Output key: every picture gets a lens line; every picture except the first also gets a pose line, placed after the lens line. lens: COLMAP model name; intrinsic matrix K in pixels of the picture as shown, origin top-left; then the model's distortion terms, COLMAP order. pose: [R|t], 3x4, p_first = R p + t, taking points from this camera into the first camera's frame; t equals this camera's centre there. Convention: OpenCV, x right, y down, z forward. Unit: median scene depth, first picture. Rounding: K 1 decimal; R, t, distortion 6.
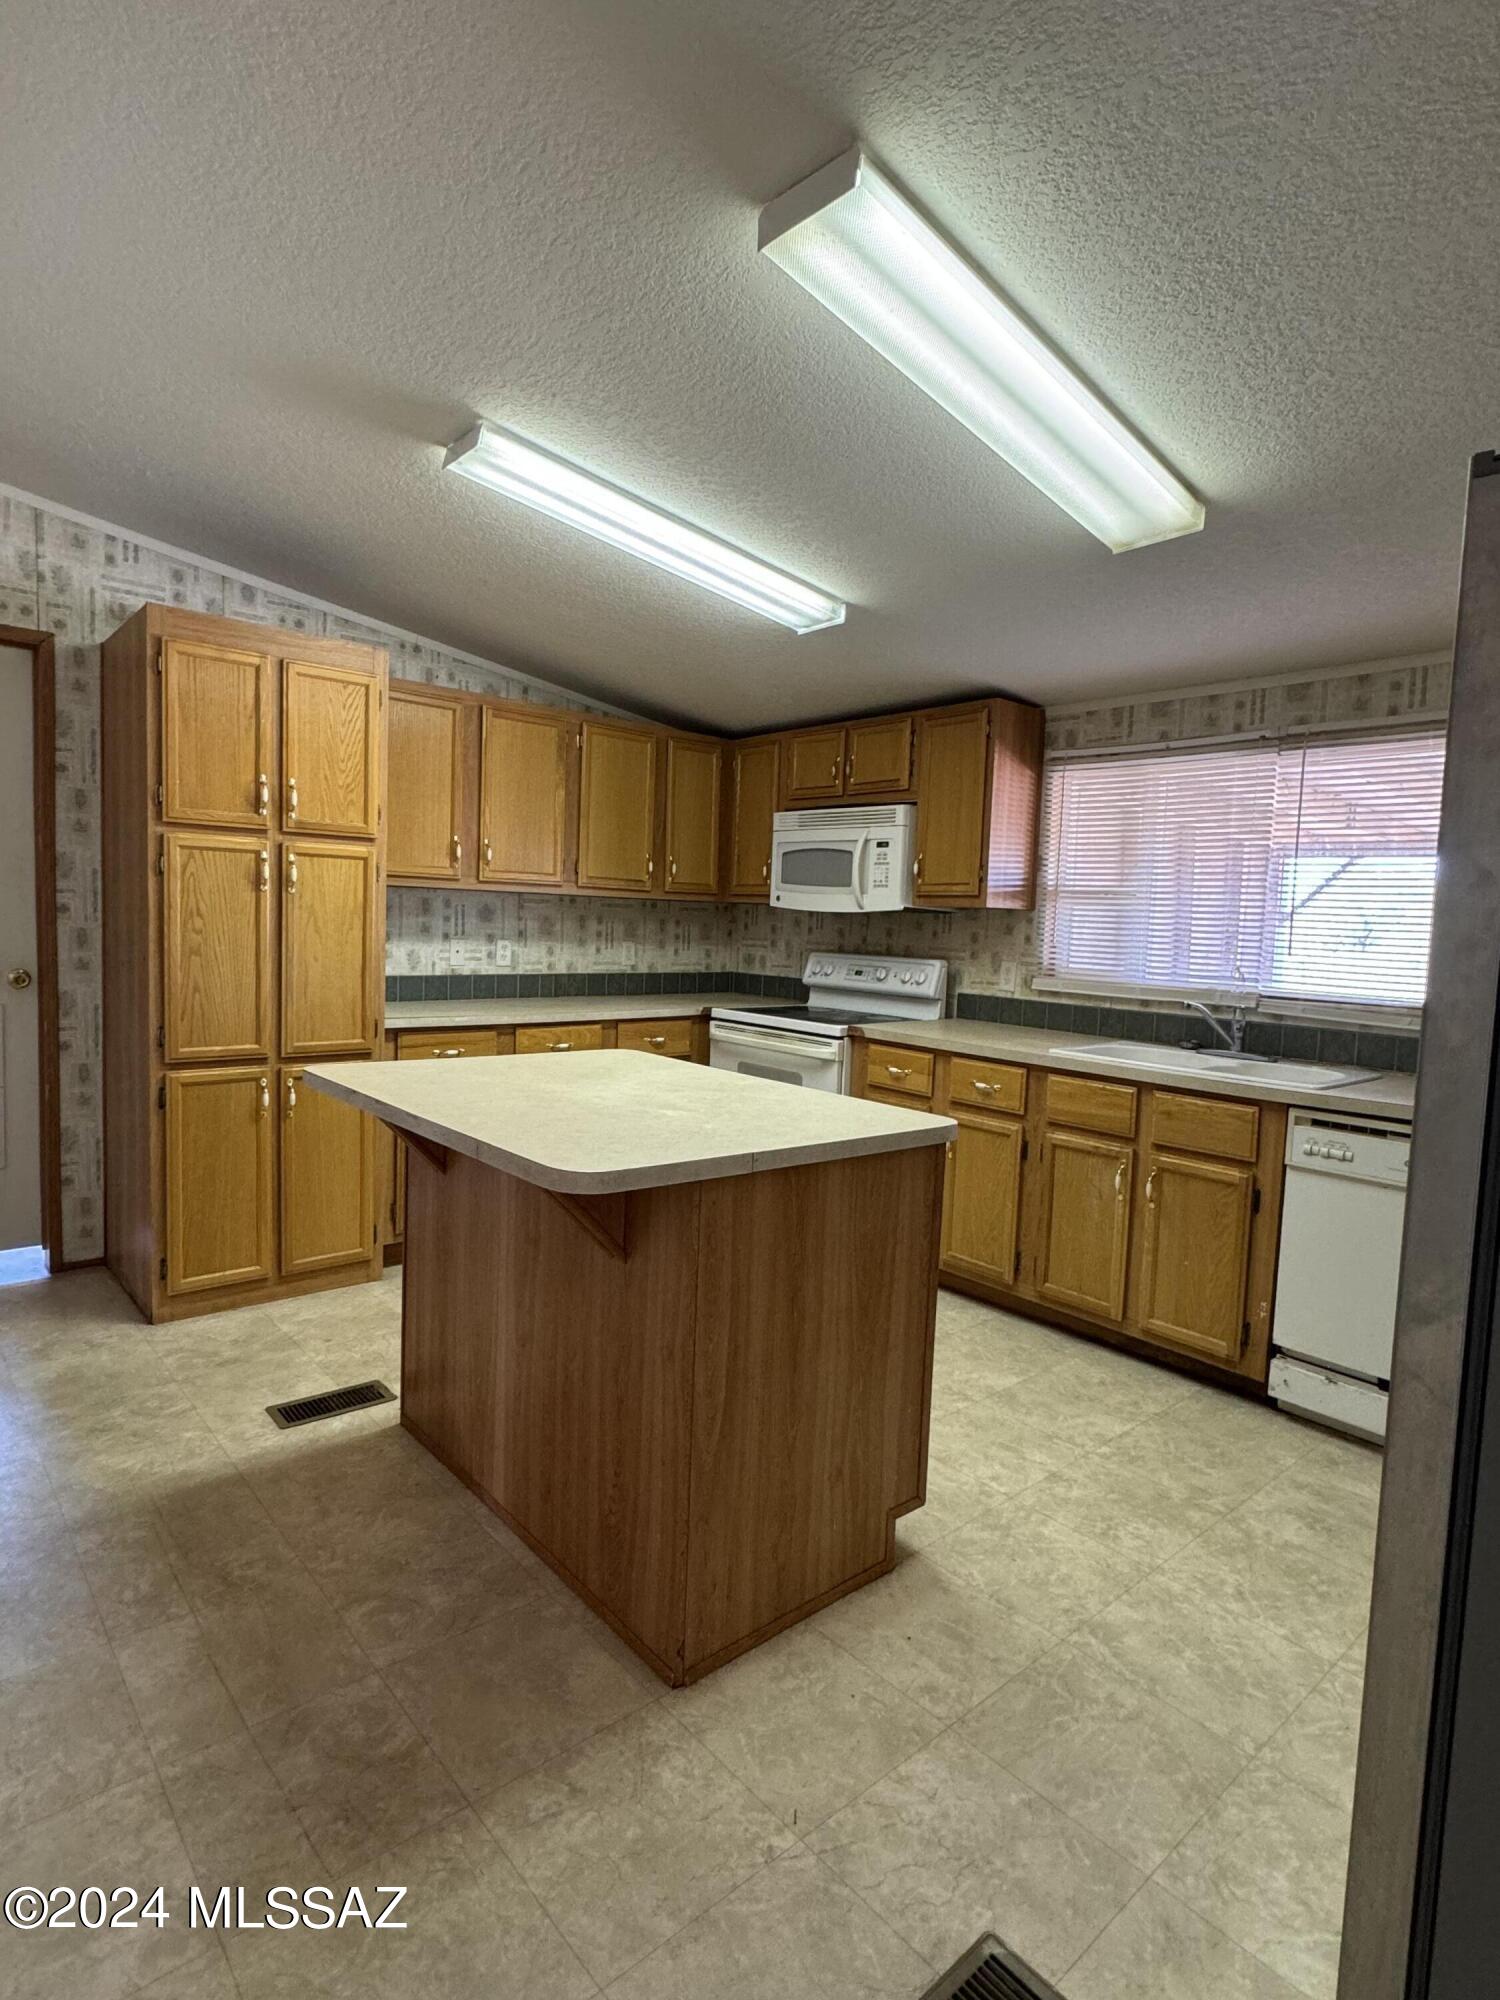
lens RADIAL K [[1050.8, 0, 746.4], [0, 1050.8, 1004.3], [0, 0, 1]] dist [-0.004167, 0.001102]
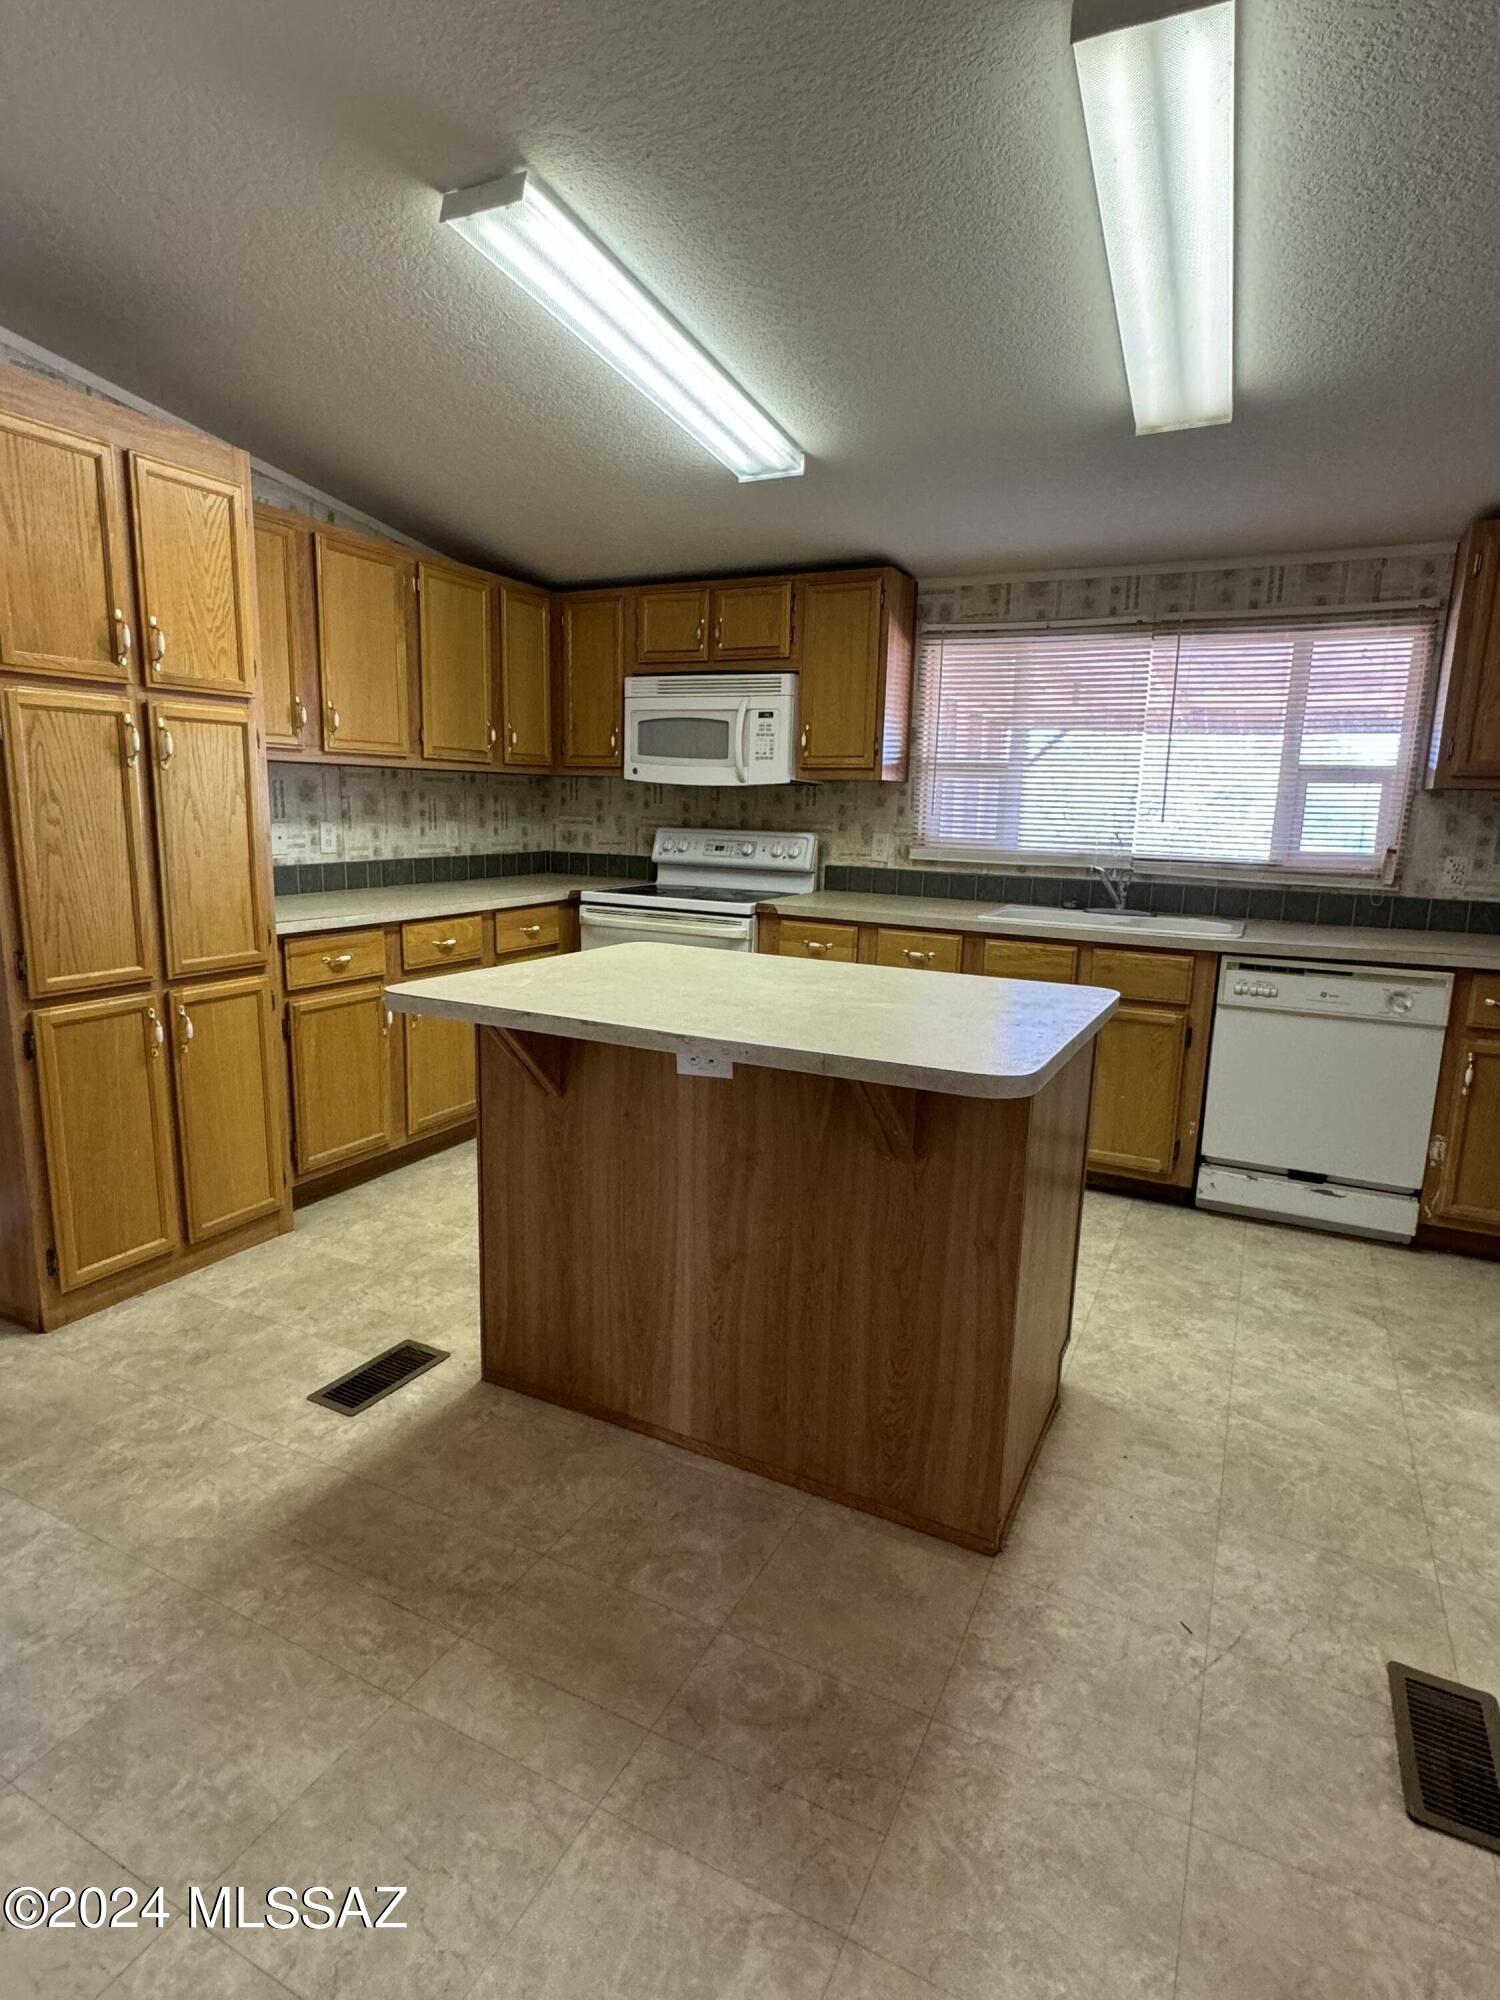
lens RADIAL K [[1050.8, 0, 752.4], [0, 1050.8, 997.1], [0, 0, 1]] dist [-0.004167, 0.001102]
pose [[0.924384, -0.084116, 0.372073, -0.355616], [0.040224, 0.991441, 0.124207, -0.018688], [-0.379336, -0.099848, 0.919856, 0.109488]]
